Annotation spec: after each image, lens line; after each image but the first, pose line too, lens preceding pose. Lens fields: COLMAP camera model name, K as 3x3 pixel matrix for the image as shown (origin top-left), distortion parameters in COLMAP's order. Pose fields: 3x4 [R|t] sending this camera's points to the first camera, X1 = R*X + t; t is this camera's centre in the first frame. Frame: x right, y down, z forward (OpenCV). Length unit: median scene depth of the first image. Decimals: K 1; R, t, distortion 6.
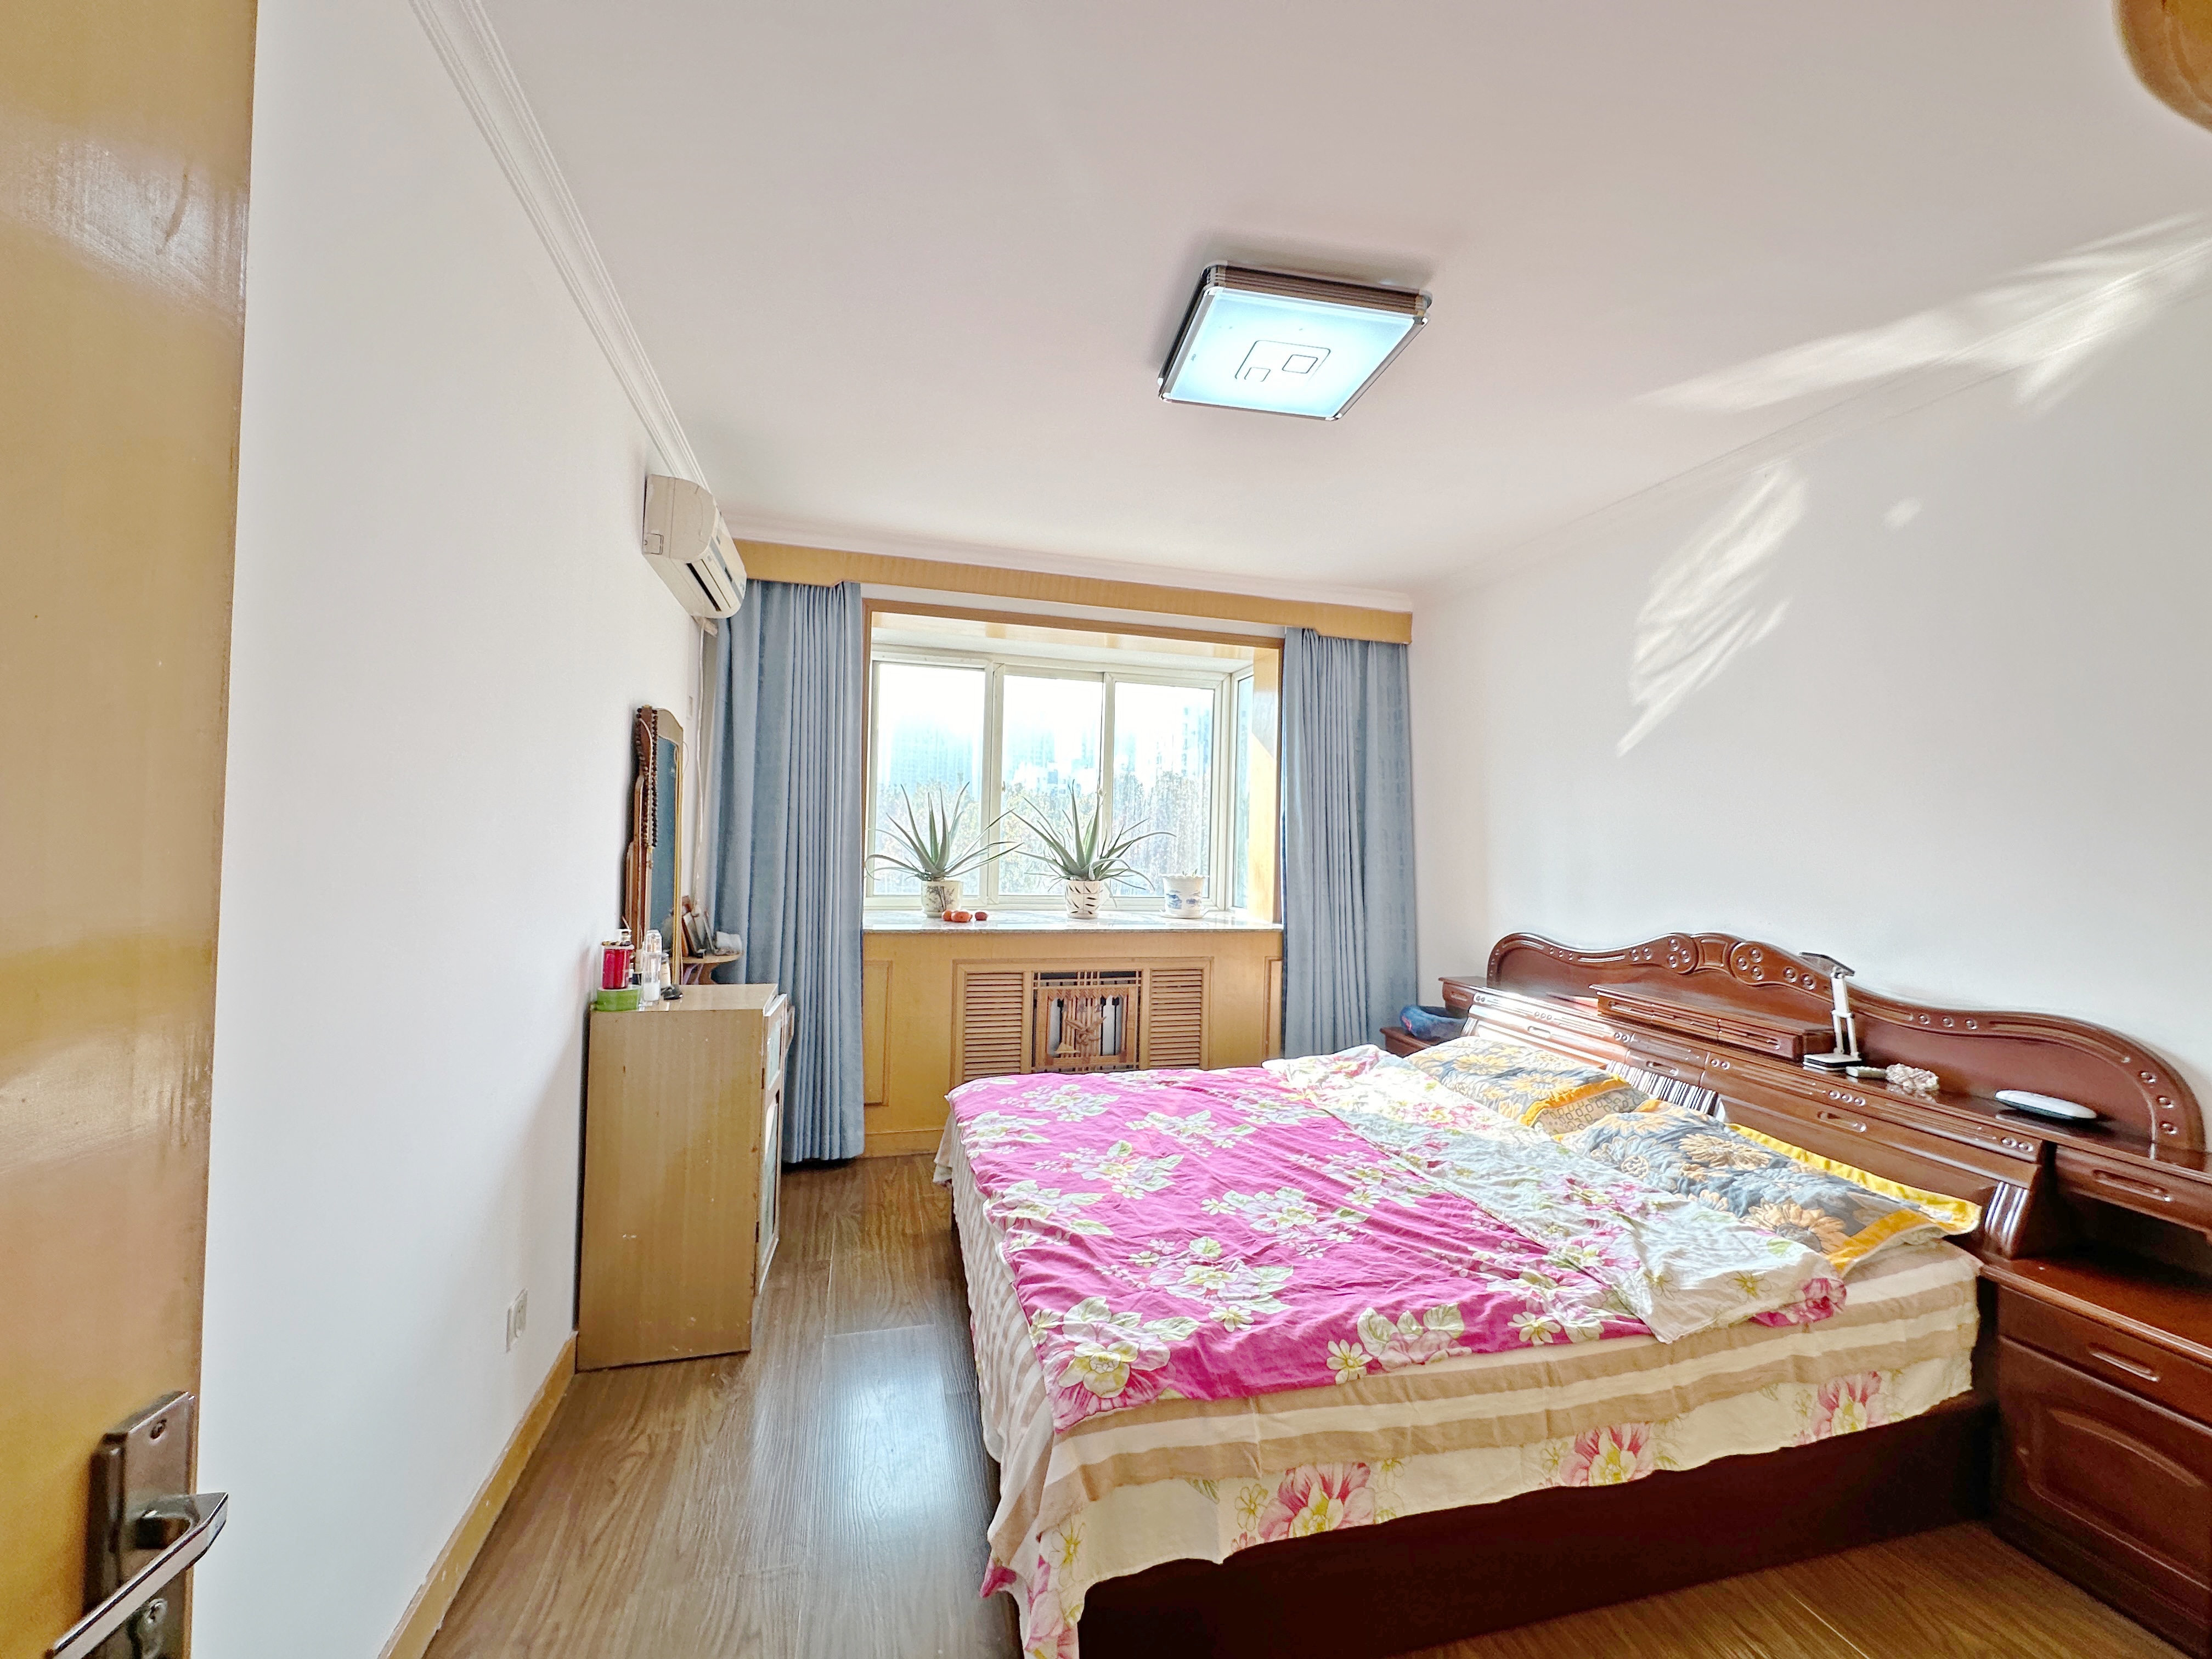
lens RADIAL K [[869.4, 0, 1112.7], [0, 869.4, 830.3], [0, 0, 1]] dist [-0.000291, 0.000379]
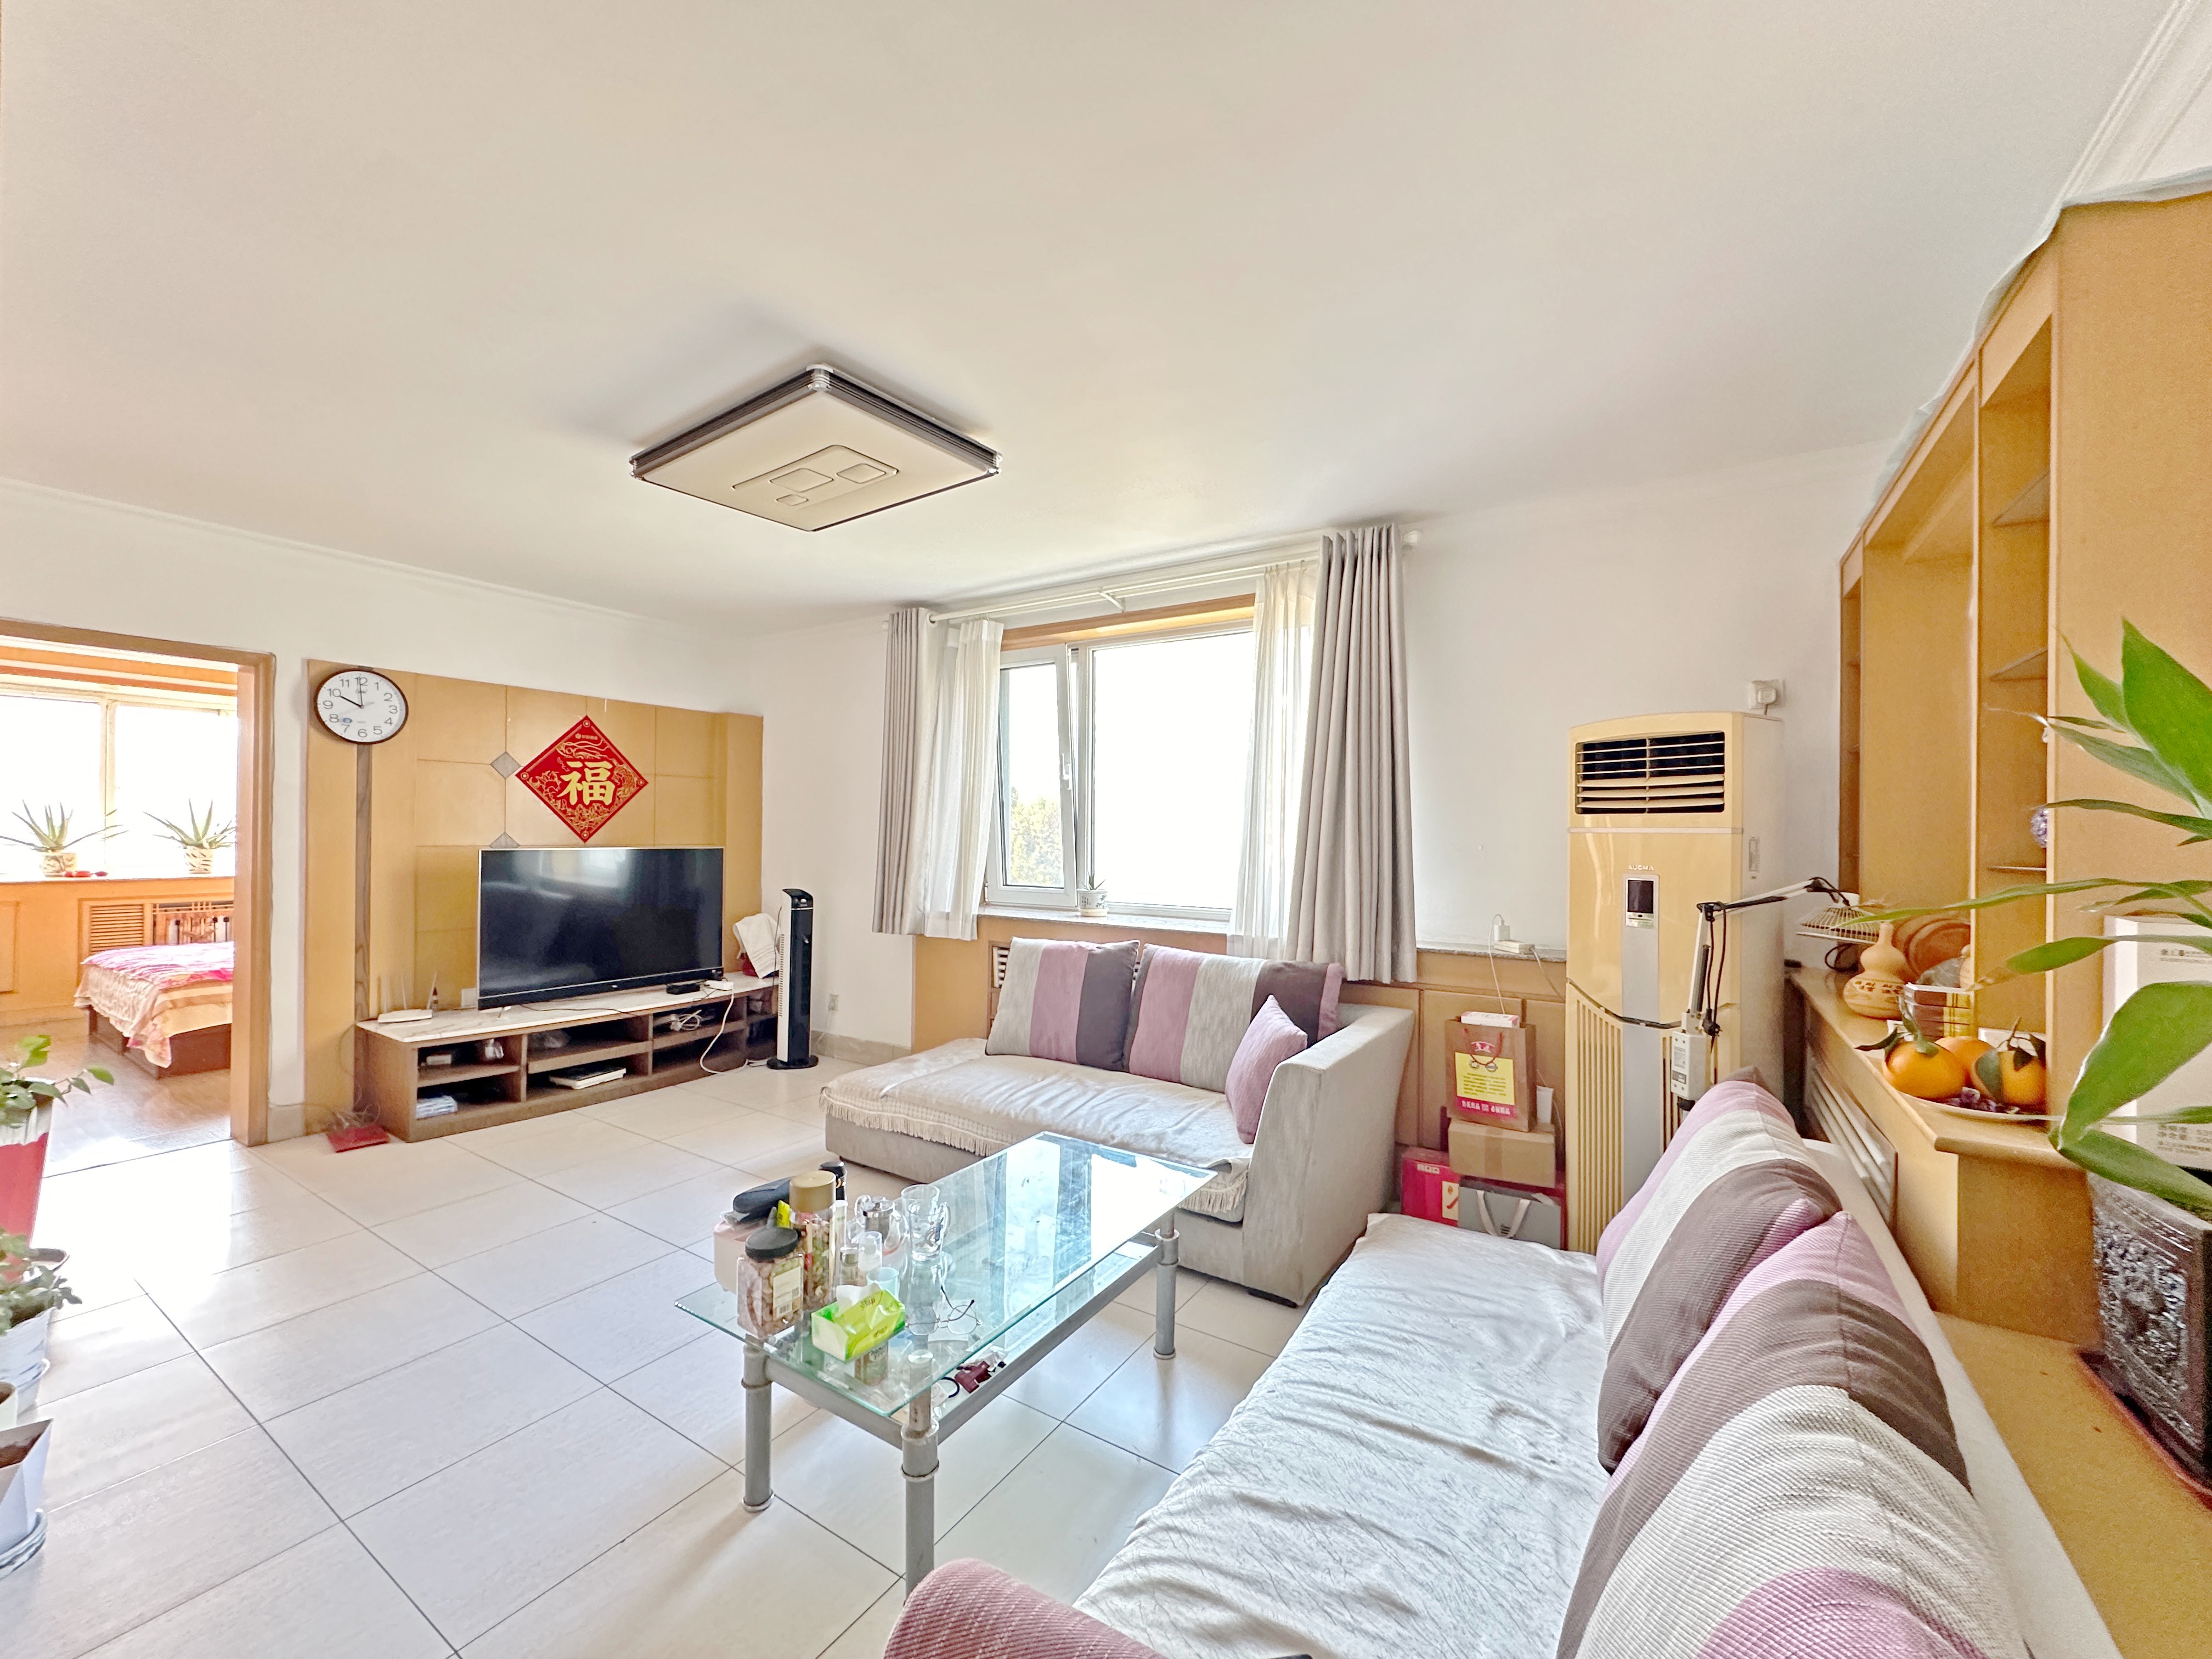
lens RADIAL K [[869.4, 0, 1112.7], [0, 869.4, 830.3], [0, 0, 1]] dist [-0.000291, 0.000379]
pose [[0.739877, -0.014717, 0.672581, 0.143374], [-0.001371, 0.999726, 0.023383, -0.016552], [-0.672741, -0.018223, 0.739654, -1.388868]]
